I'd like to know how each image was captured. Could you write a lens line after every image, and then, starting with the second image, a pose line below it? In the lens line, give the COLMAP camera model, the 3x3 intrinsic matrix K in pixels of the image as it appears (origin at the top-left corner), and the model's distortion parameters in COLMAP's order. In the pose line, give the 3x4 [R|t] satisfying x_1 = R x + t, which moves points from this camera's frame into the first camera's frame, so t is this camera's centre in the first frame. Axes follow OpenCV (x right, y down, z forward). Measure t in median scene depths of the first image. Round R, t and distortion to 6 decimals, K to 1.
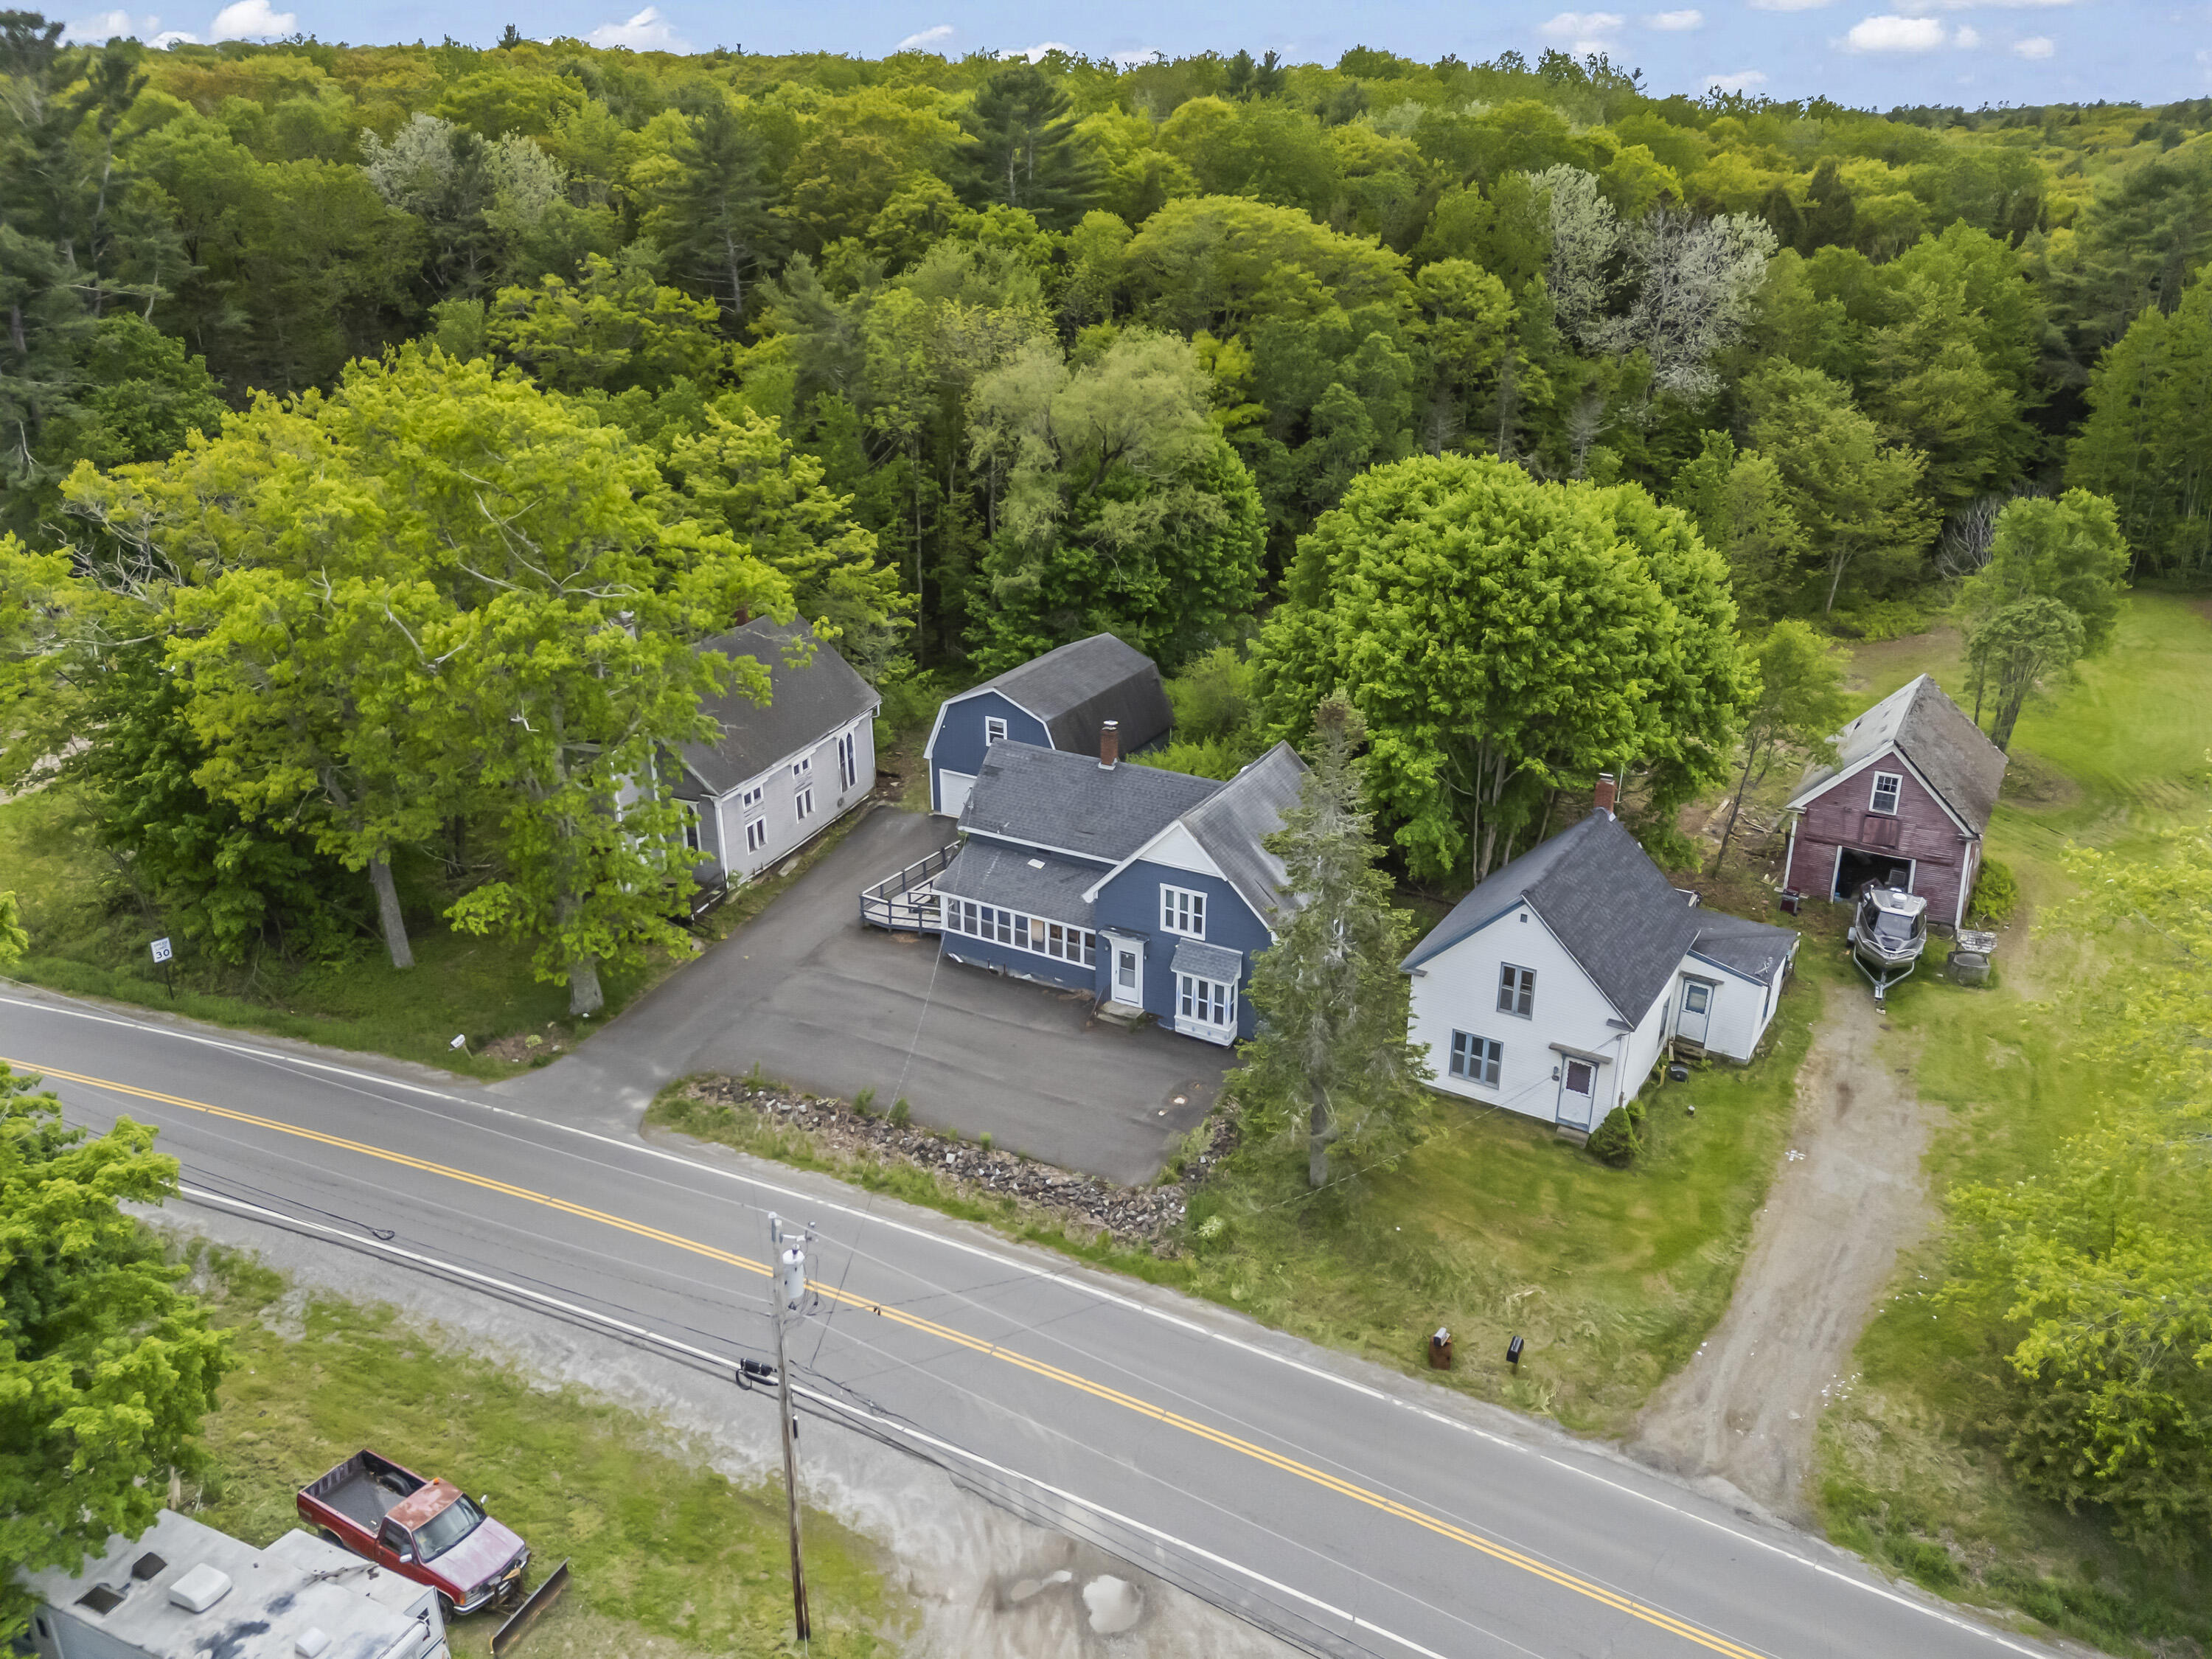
lens RADIAL K [[1617.9, 0, 1111.2], [0, 1617.9, 783.7], [0, 0, 1]] dist [0.137167, -0.218783]
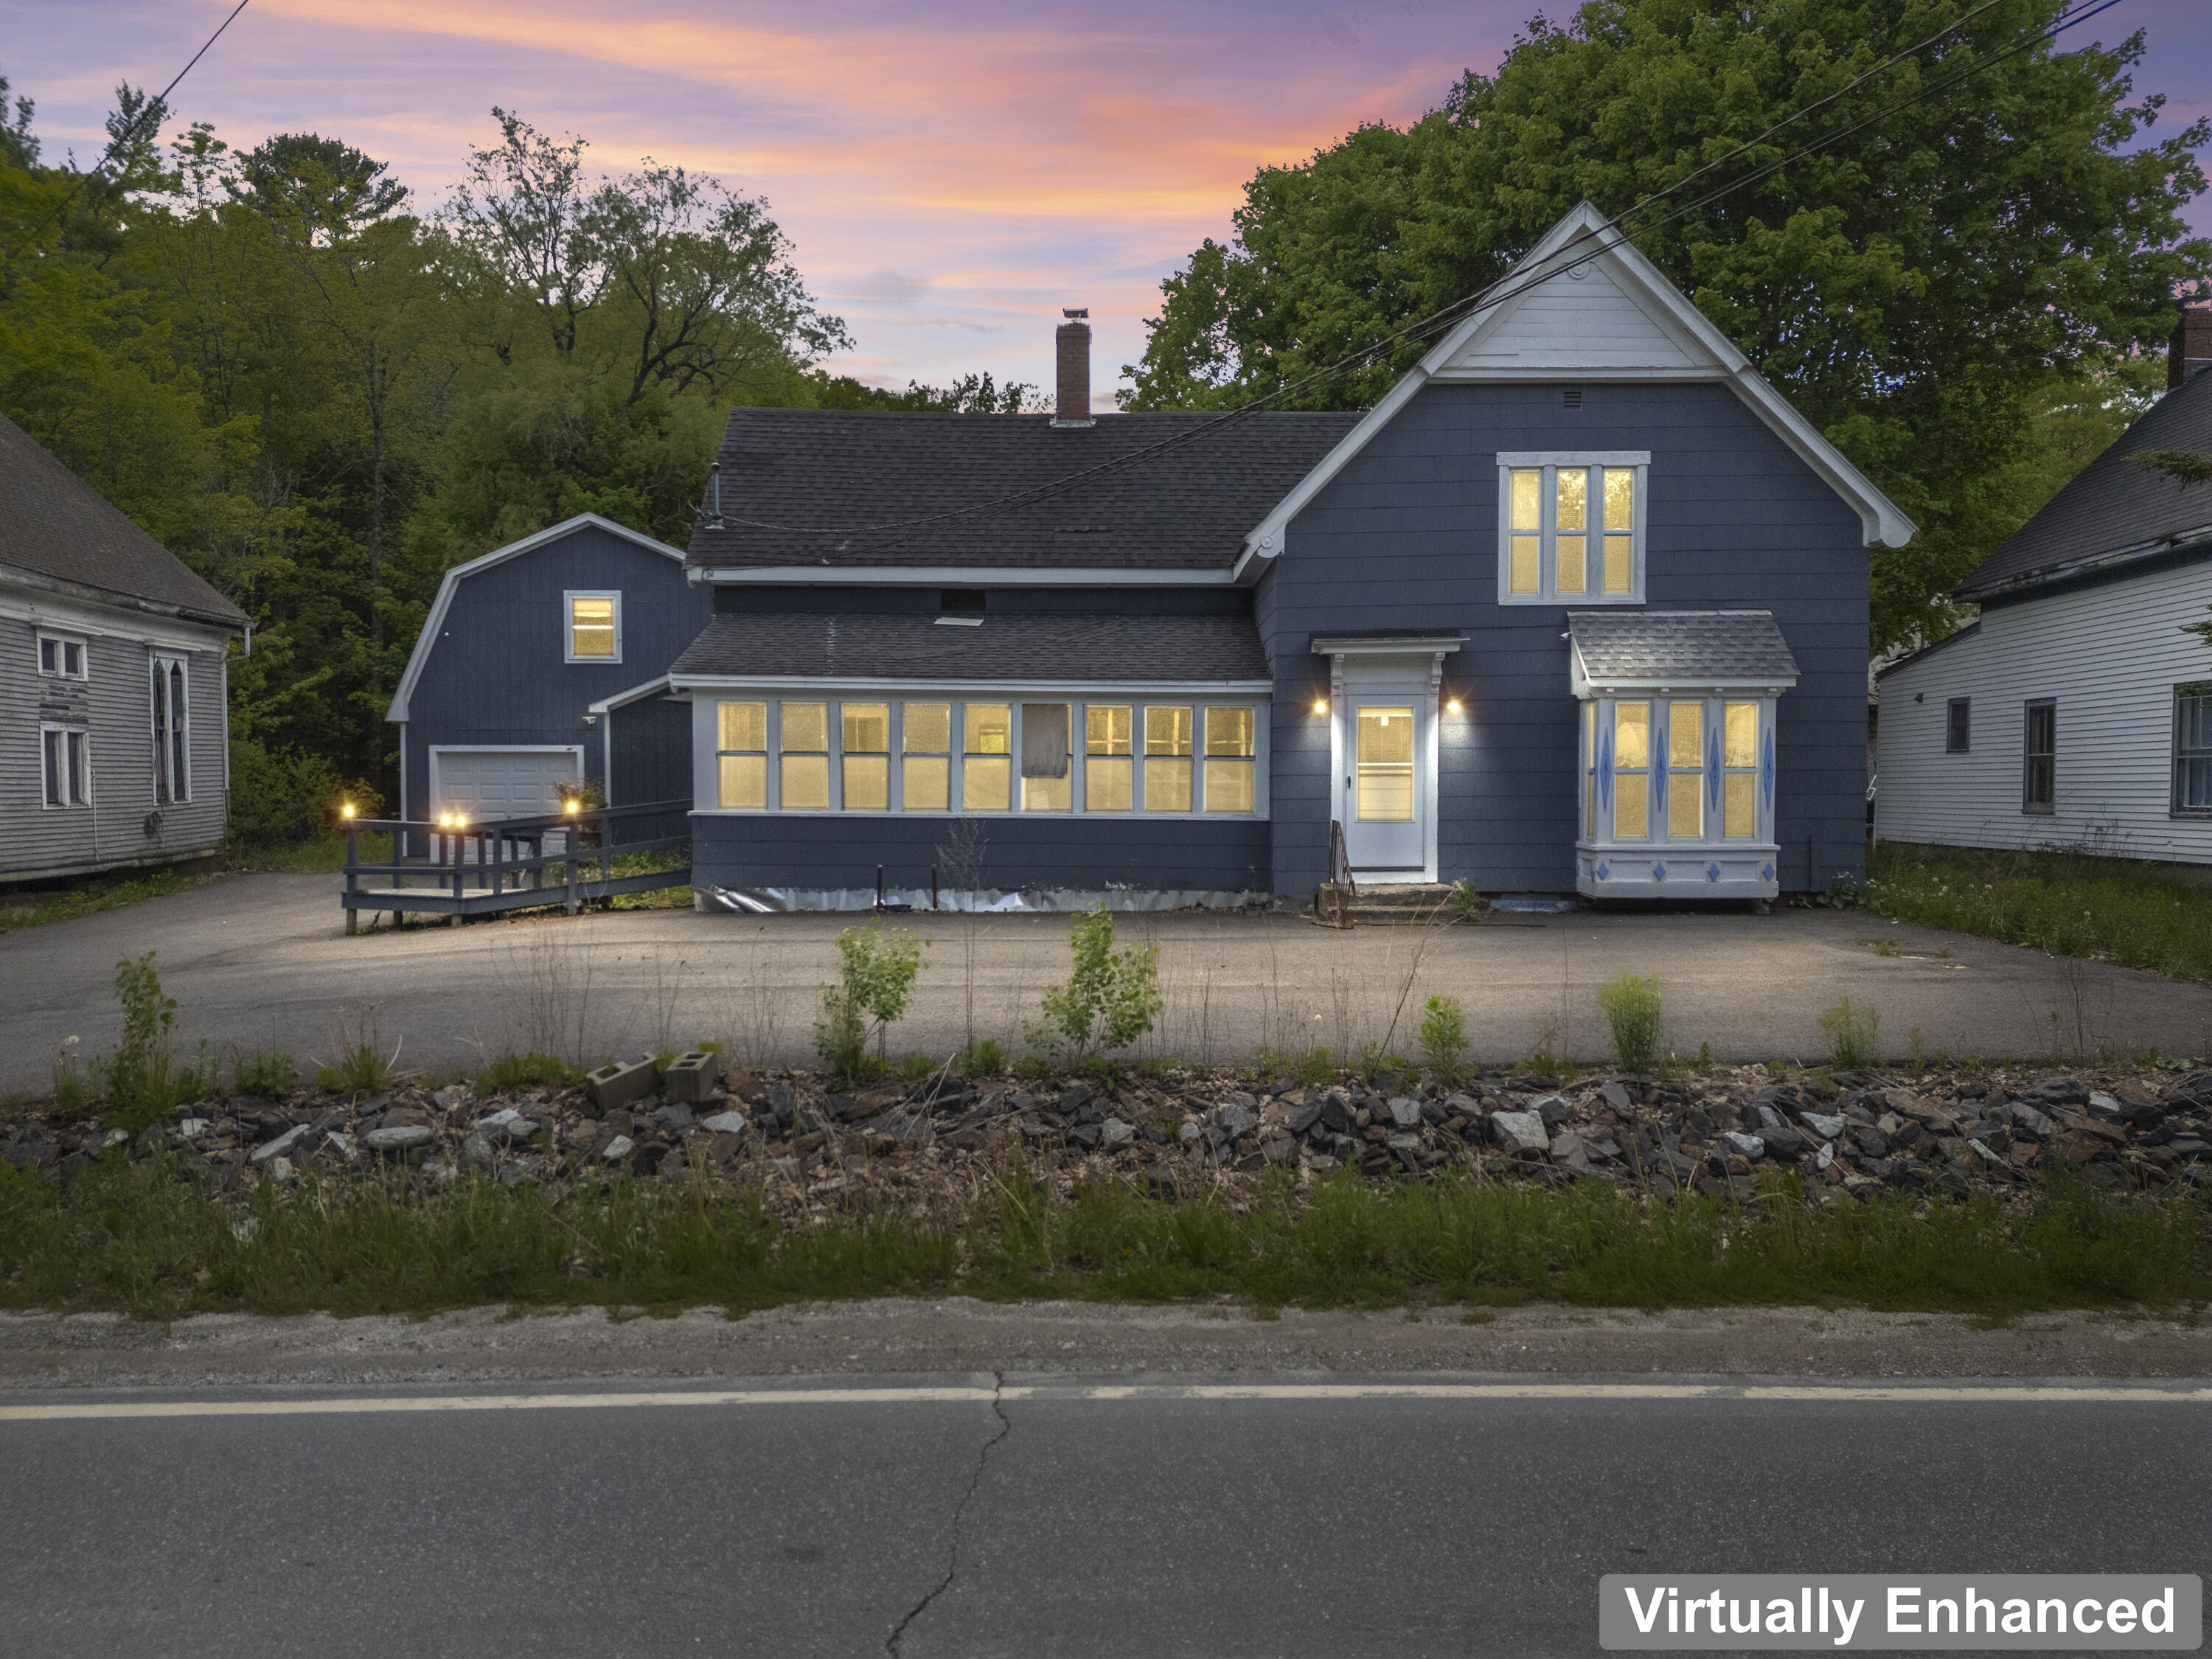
lens RADIAL K [[1600.4, 0, 1099.5], [0, 1600.4, 828.2], [0, 0, 1]] dist [0.136391, -0.202591]
pose [[0.880969, -0.012134, 0.473019, -0.205208], [0.172825, 0.938856, -0.297793, 0.222795], [-0.440483, 0.344096, 0.829200, 0.783453]]
